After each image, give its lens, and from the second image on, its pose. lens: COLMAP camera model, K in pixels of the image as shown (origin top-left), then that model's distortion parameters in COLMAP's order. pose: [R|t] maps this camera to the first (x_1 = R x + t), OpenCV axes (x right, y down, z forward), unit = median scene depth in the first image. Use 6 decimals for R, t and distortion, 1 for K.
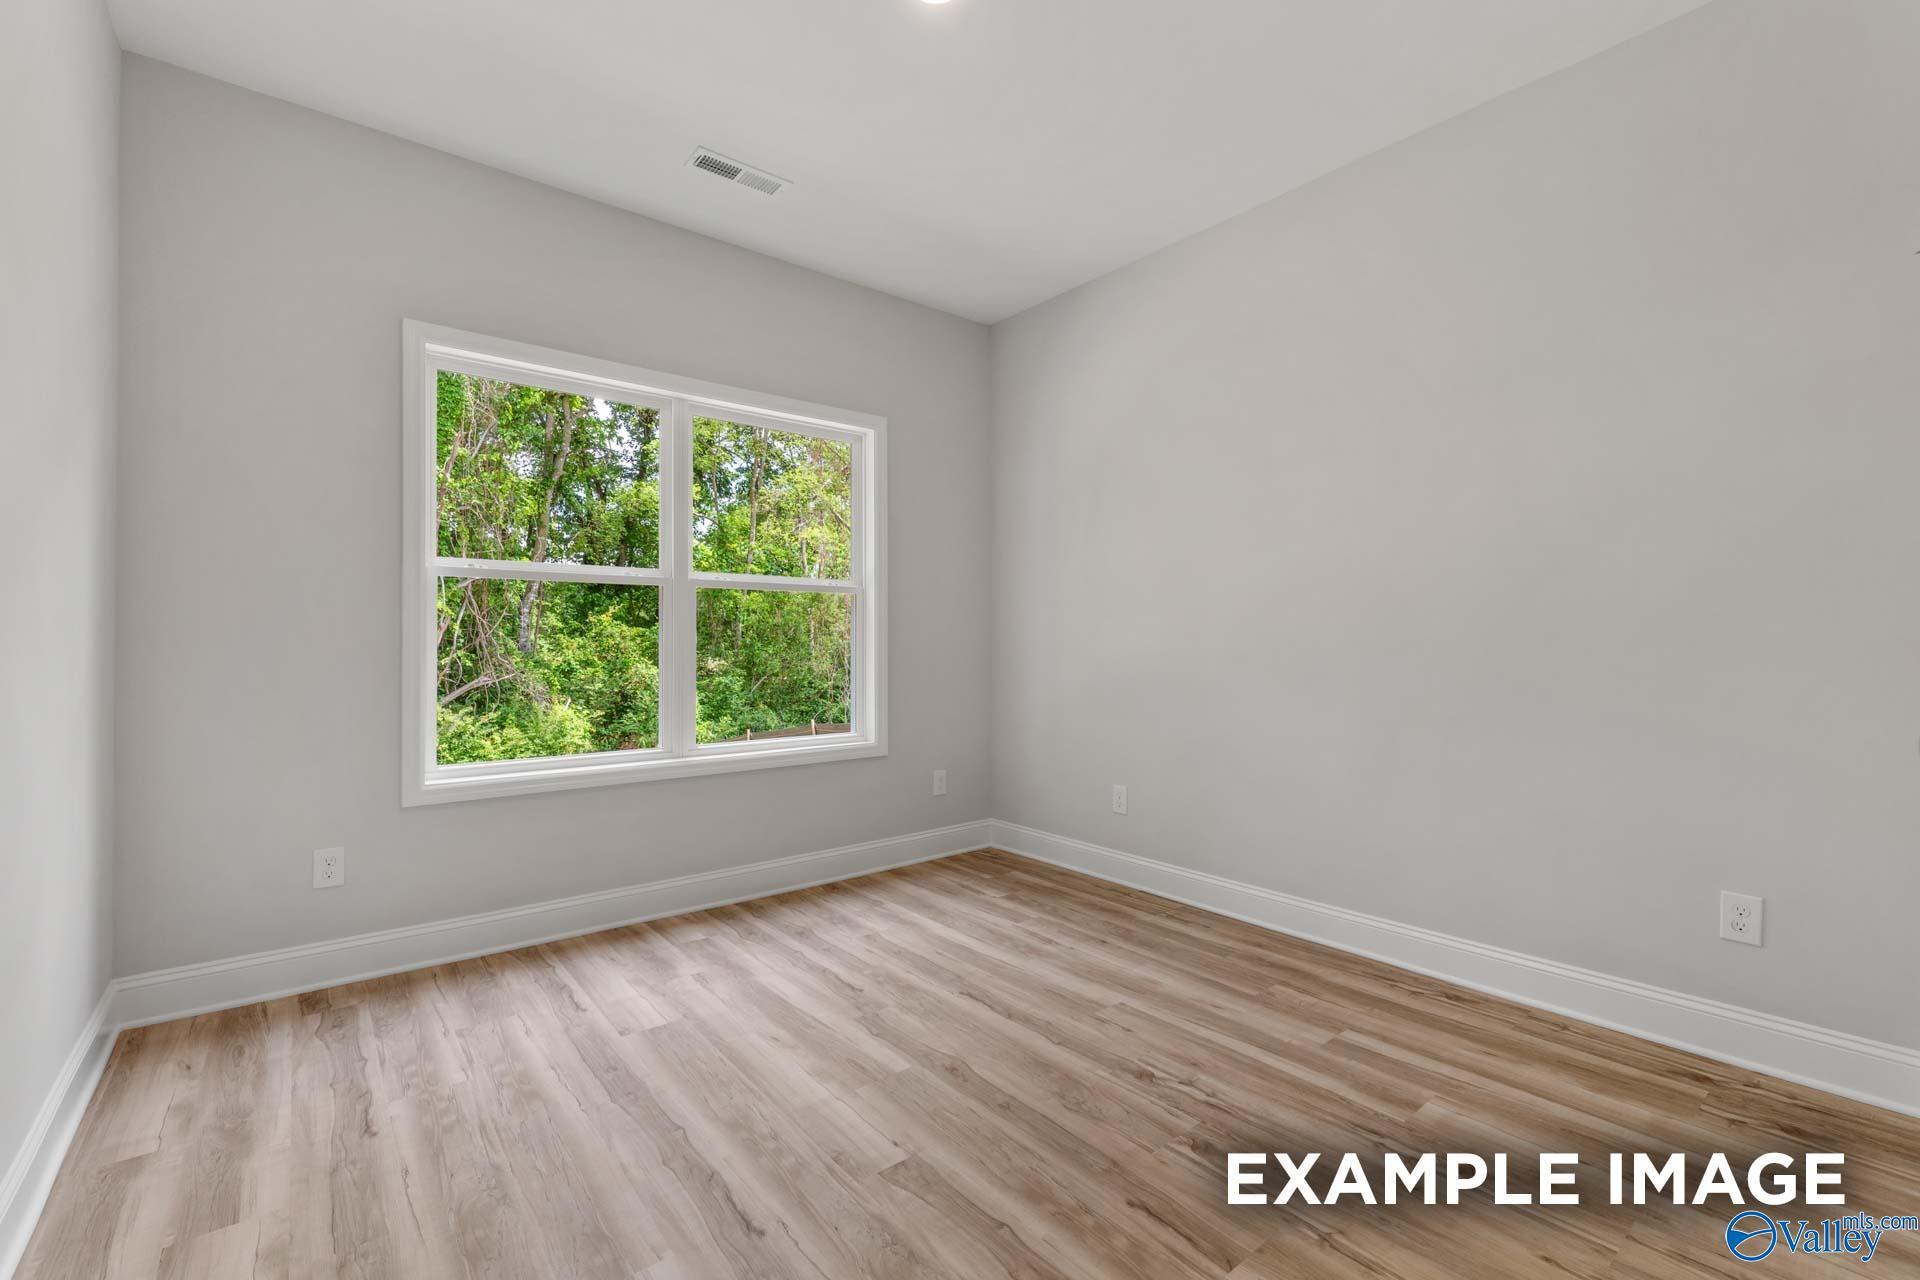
lens RADIAL K [[815.1, 0, 961.6], [0, 815.1, 625.9], [0, 0, 1]] dist [-0.008166, -0.000191]
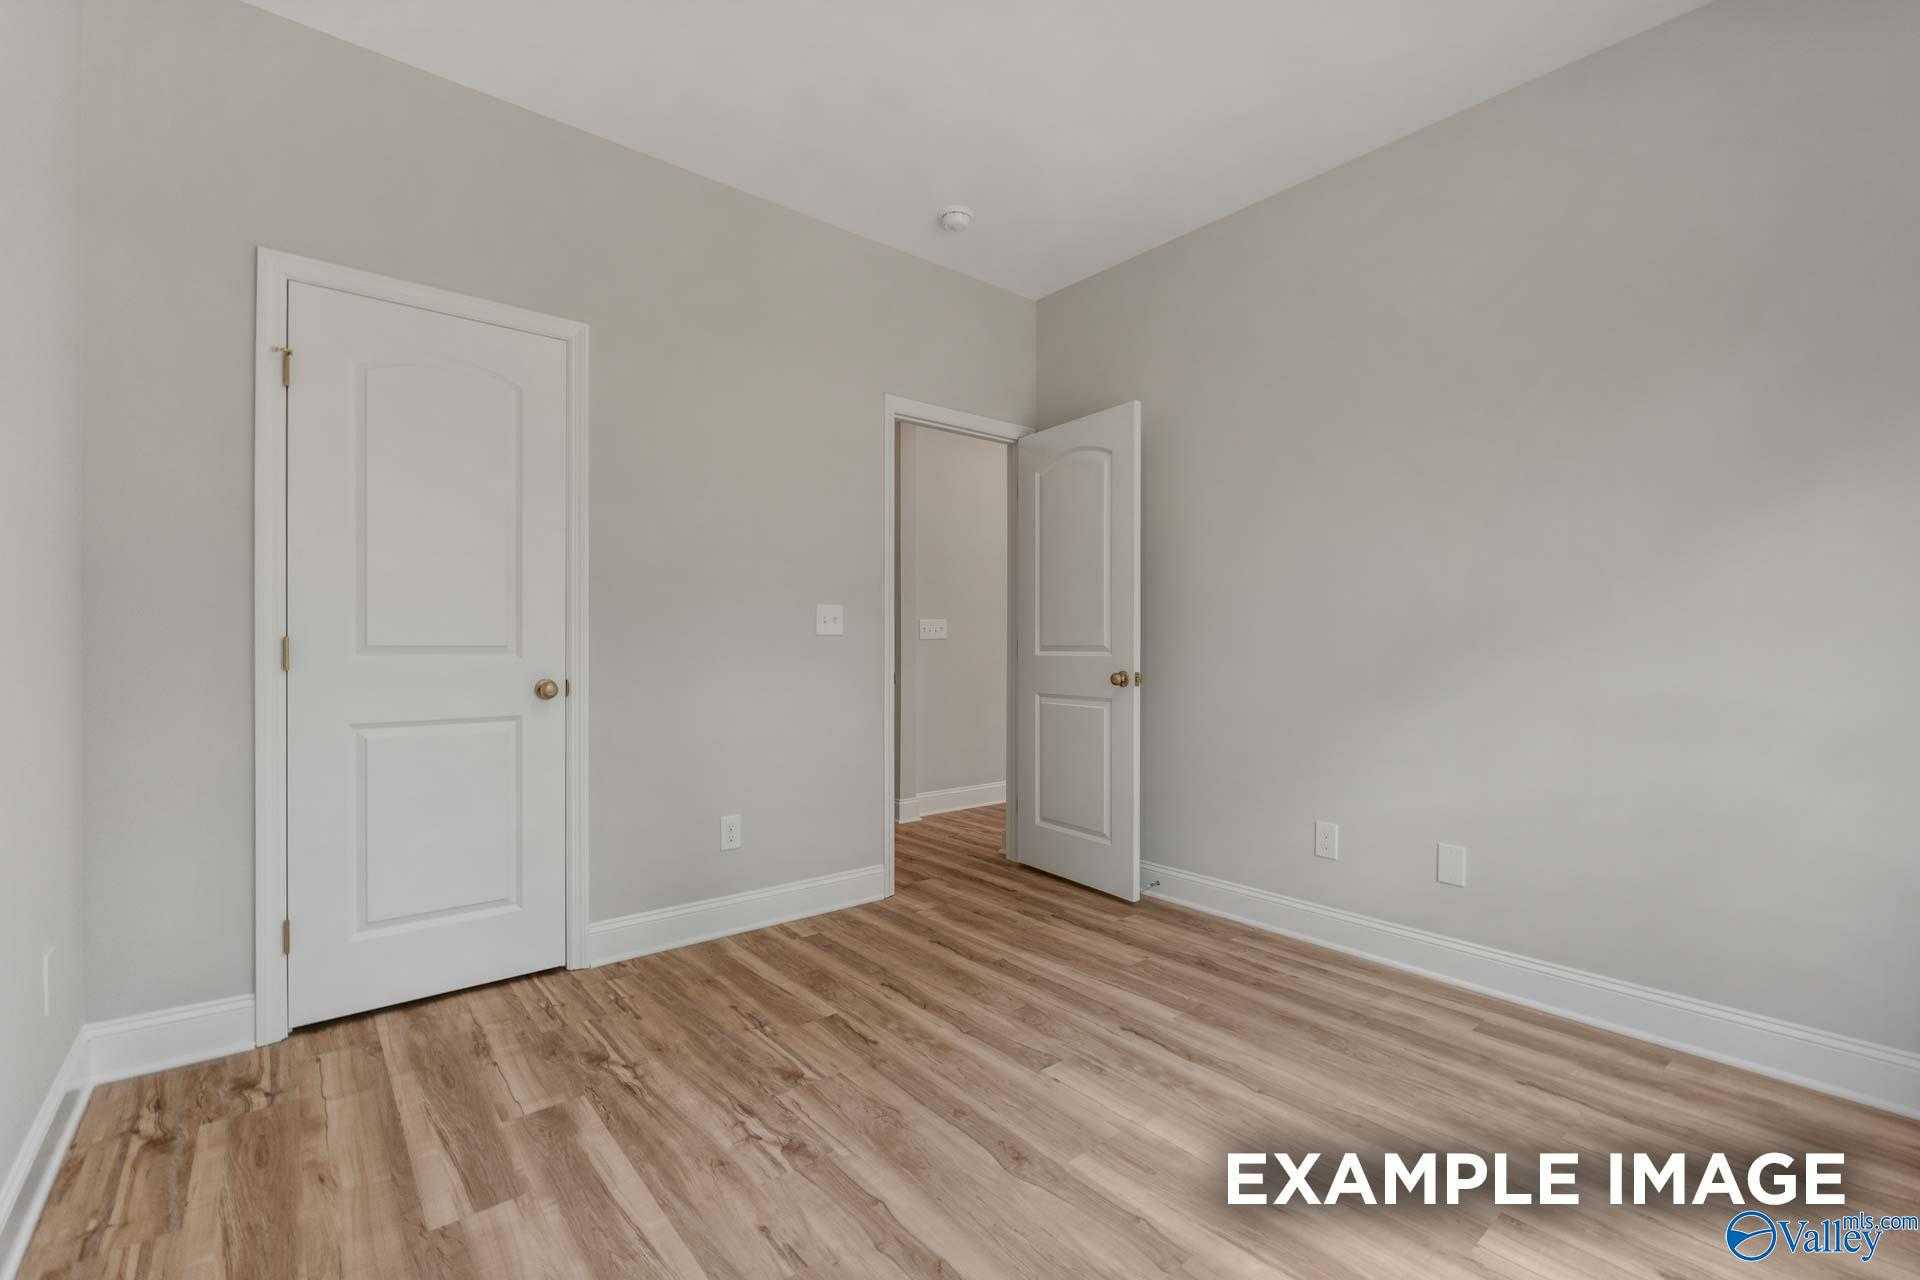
lens RADIAL K [[815.1, 0, 961.6], [0, 815.1, 625.9], [0, 0, 1]] dist [-0.008166, -0.000191]
pose [[-0.999916, -0.003791, -0.012392, 0.064637], [-0.003236, 0.999001, -0.044575, 0.041480], [0.012548, -0.044531, -0.998929, 2.010170]]
